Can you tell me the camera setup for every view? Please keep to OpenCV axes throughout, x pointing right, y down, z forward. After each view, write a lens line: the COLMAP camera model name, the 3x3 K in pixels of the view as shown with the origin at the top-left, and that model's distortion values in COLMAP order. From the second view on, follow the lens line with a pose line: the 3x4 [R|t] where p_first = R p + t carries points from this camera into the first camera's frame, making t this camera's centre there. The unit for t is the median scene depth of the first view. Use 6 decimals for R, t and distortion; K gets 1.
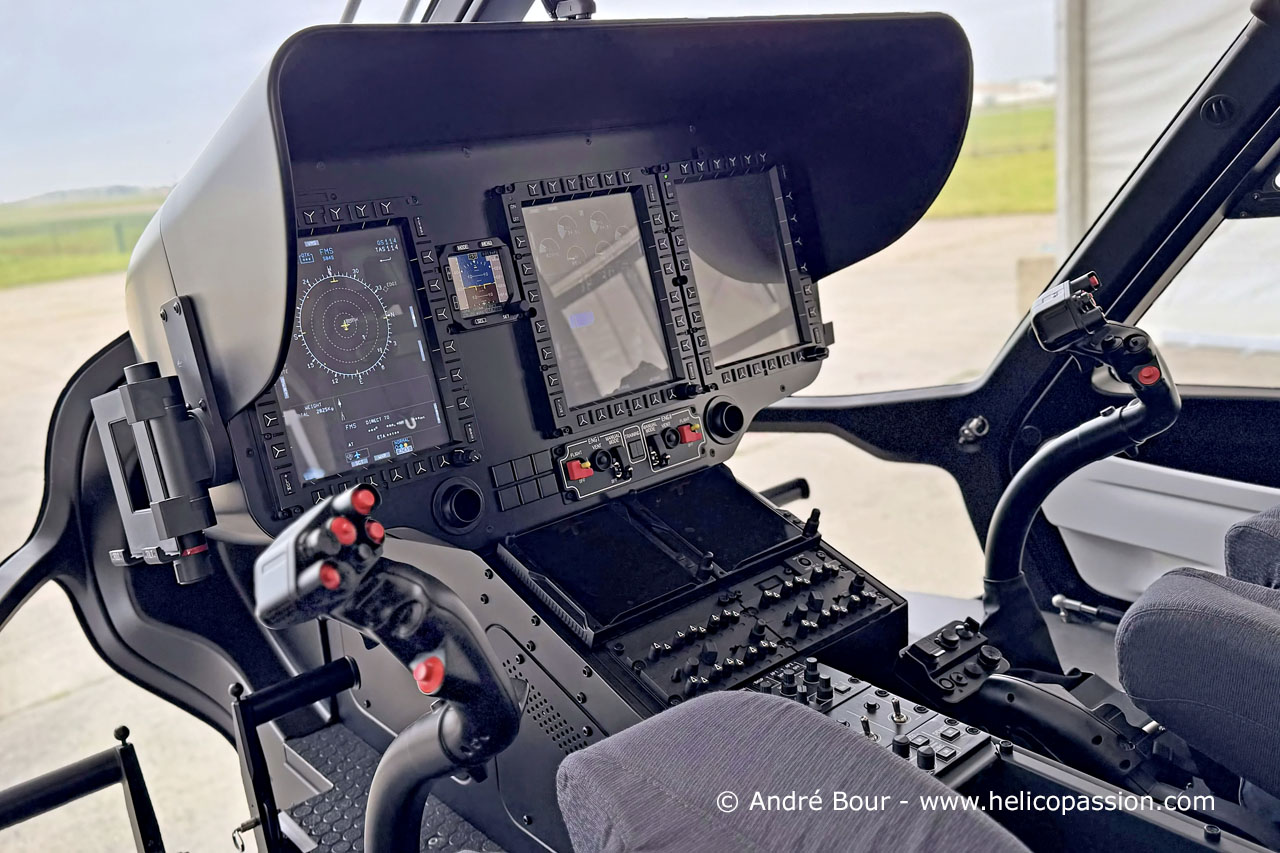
lens RADIAL K [[1134.1, 0, 640.0], [0, 1134.1, 426.5], [0, 0, 1]] dist [0.055214, 0.000426]
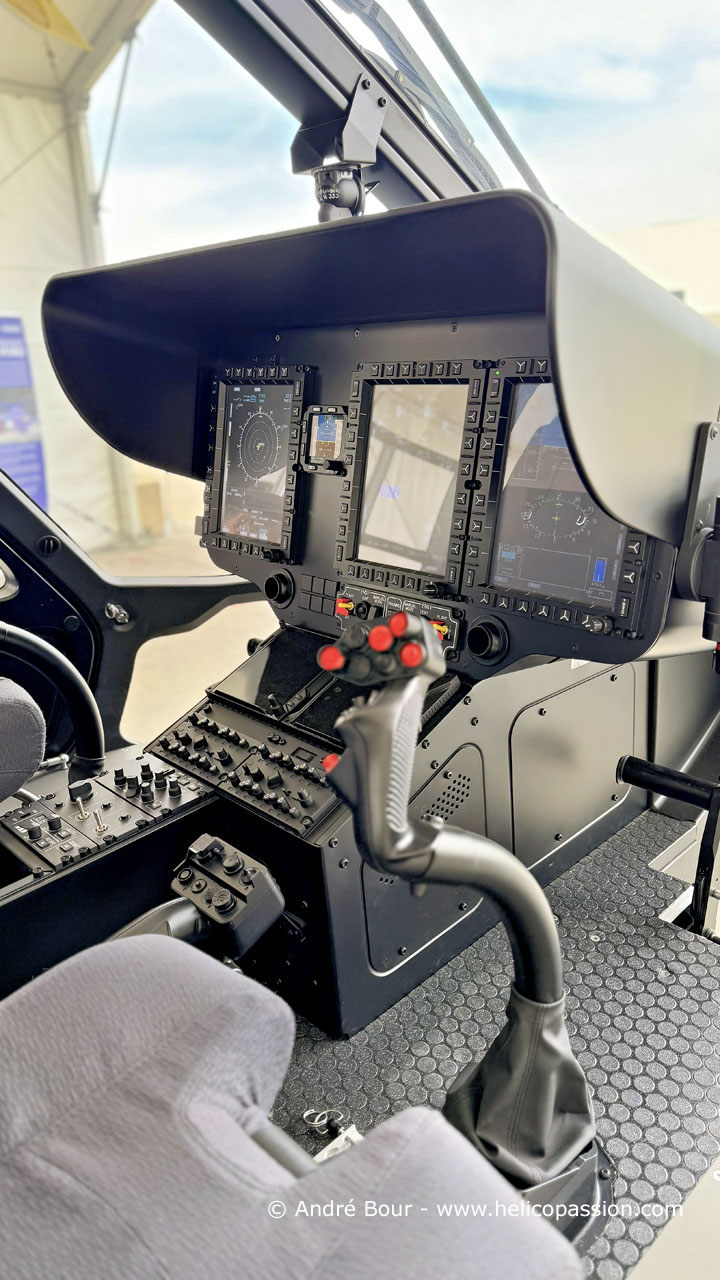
lens RADIAL K [[888.9, 0, 360.0], [0, 888.9, 640.0], [0, 0, 1]] dist [0.060546, -0.132007]
pose [[0.078453, 0.381499, -0.921034, 0.831156], [-0.246473, 0.902623, 0.352879, -0.268668], [0.965969, 0.199325, 0.164842, 0.851607]]
